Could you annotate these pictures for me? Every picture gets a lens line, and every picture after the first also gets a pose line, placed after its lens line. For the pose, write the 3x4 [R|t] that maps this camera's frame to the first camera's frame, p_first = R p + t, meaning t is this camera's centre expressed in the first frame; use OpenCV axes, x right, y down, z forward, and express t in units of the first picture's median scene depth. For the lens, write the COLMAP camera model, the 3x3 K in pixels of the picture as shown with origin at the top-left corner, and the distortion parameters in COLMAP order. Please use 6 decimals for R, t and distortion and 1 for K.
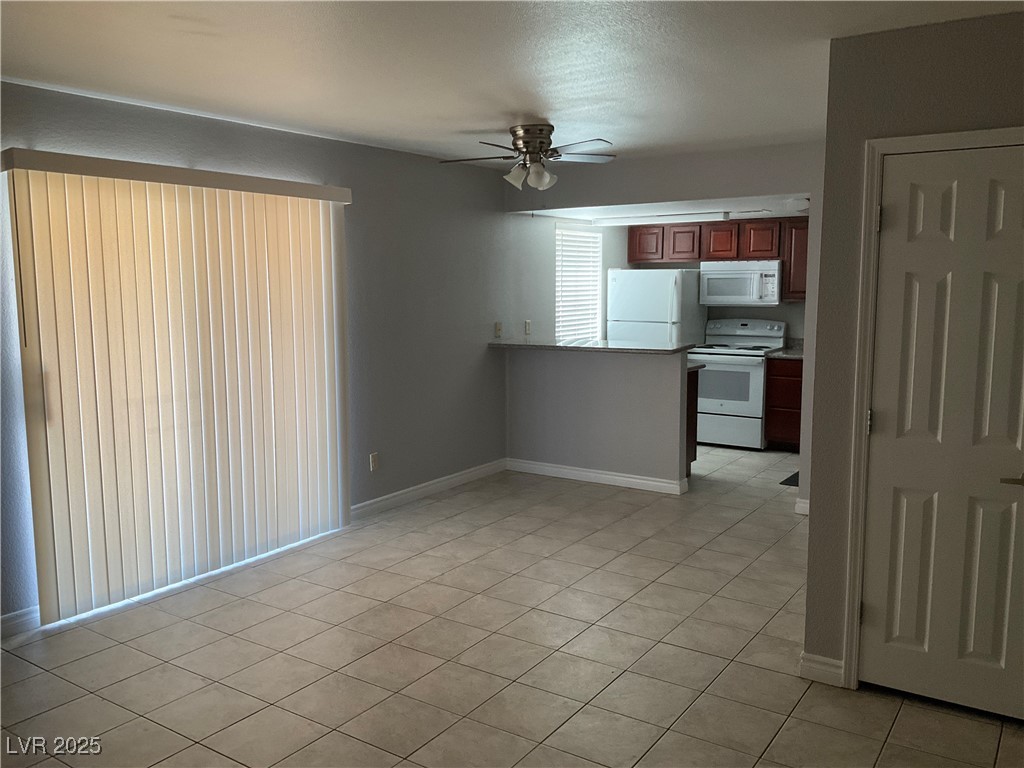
lens RADIAL K [[853.2, 0, 512.0], [0, 853.2, 384.0], [0, 0, 1]] dist [0.093190, 0.000401]
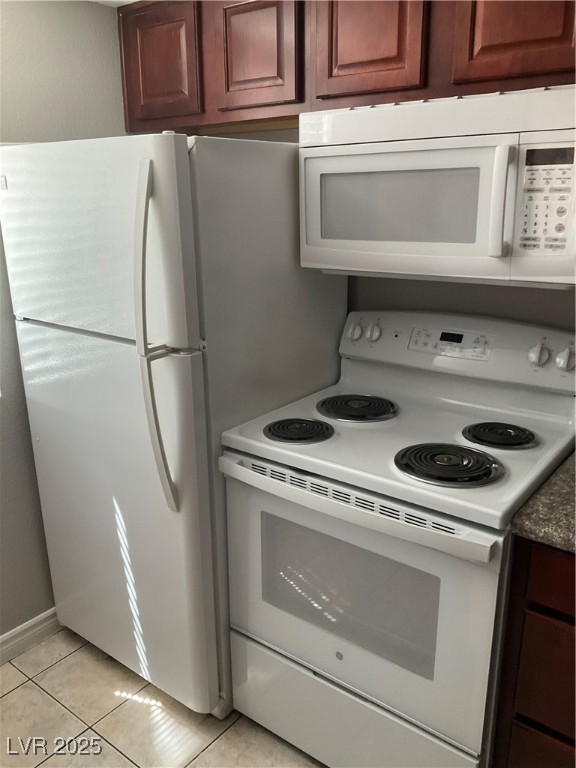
lens RADIAL K [[648.6, 0, 288.0], [0, 648.6, 384.0], [0, 0, 1]] dist [-0.000783, -0.001377]
pose [[0.997274, 0.015975, -0.072032, 0.237131], [-0.004493, 0.987616, 0.156823, -0.090660], [0.073646, -0.156072, 0.984996, 0.795953]]
